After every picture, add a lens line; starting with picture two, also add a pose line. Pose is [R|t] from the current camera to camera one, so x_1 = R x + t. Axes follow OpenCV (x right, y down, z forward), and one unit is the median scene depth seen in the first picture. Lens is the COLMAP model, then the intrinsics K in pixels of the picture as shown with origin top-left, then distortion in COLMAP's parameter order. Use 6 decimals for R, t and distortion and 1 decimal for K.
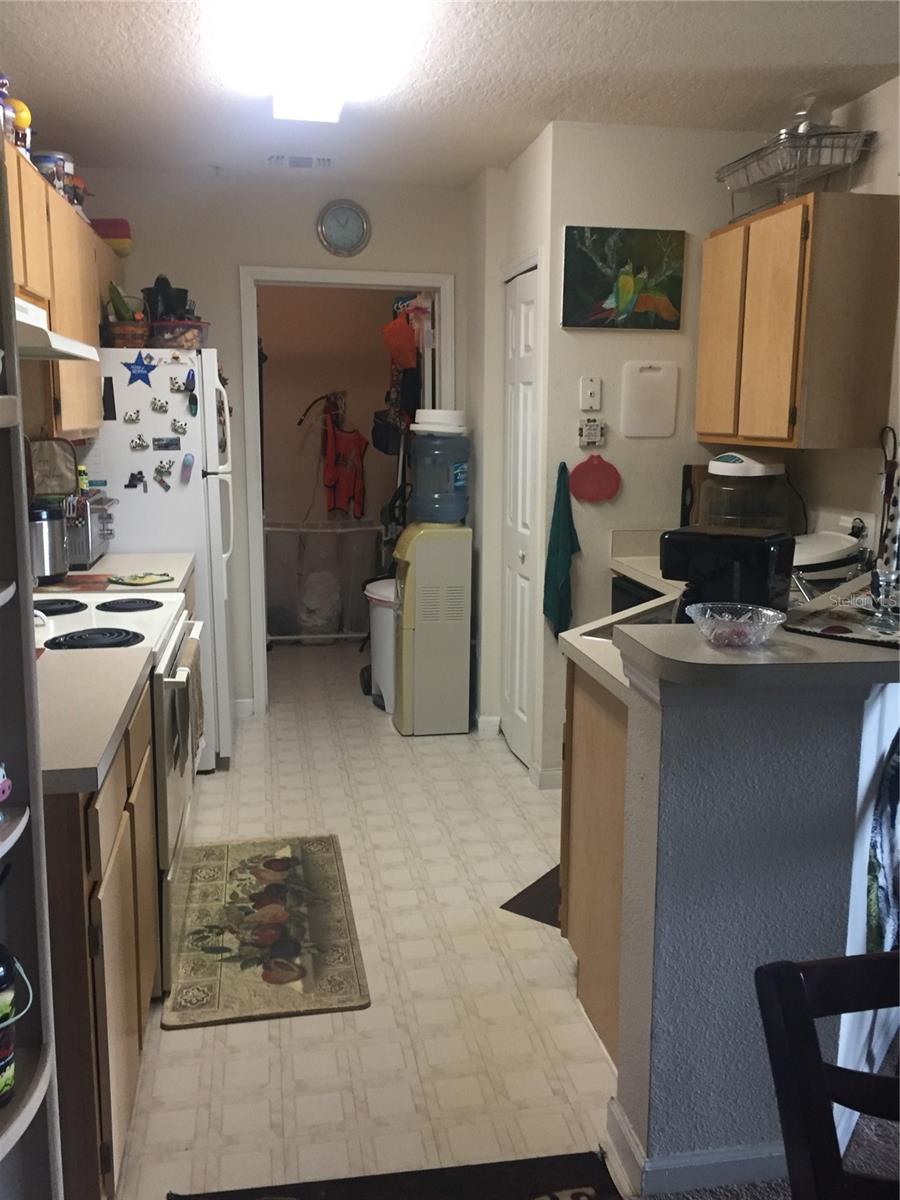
lens RADIAL K [[1035.9, 0, 450.6], [0, 1035.9, 598.3], [0, 0, 1]] dist [-0.006446, -0.013511]
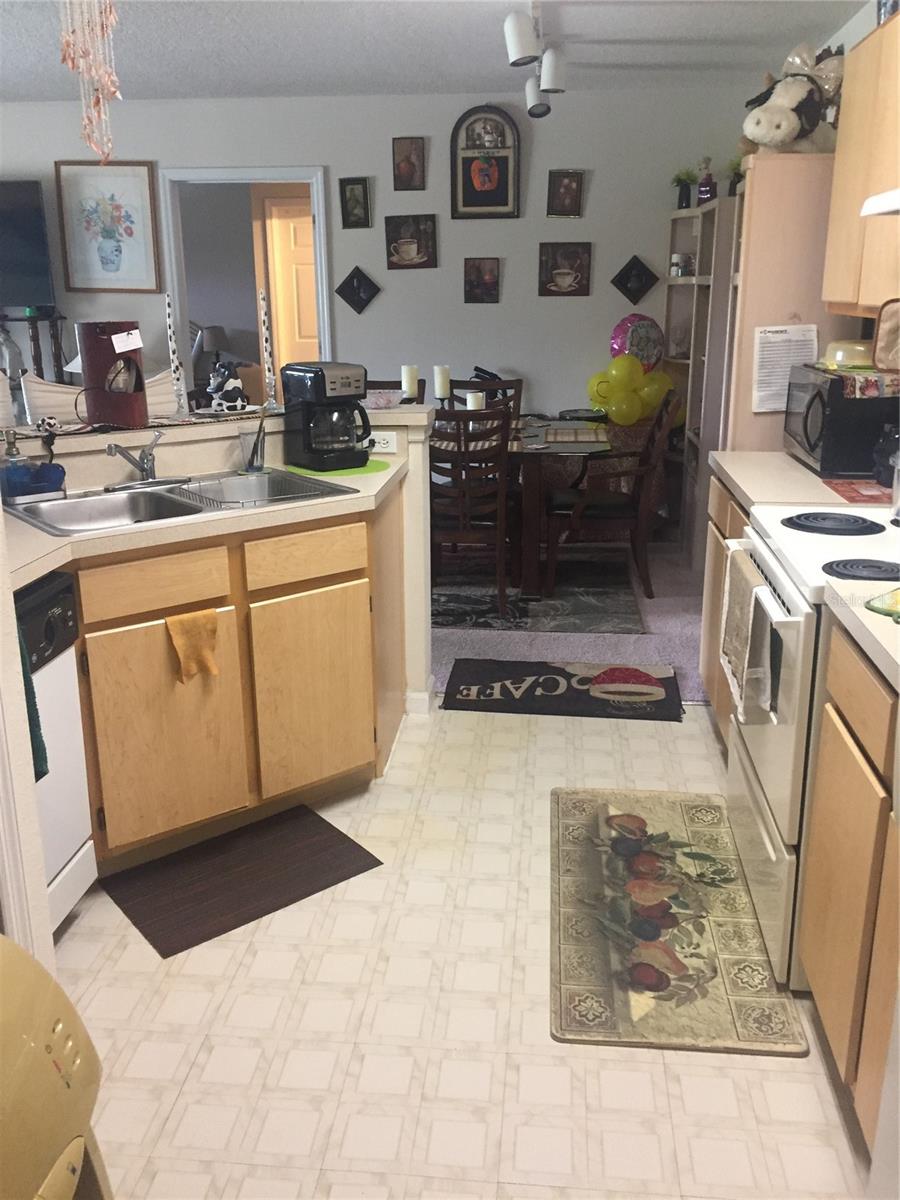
lens RADIAL K [[1035.9, 0, 451.0], [0, 1035.9, 599.0], [0, 0, 1]] dist [-0.006446, -0.013511]
pose [[-0.961822, -0.073419, 0.263644, -0.224331], [0.055075, 0.891710, 0.449245, -0.295353], [-0.268076, 0.446614, -0.853622, 1.653082]]
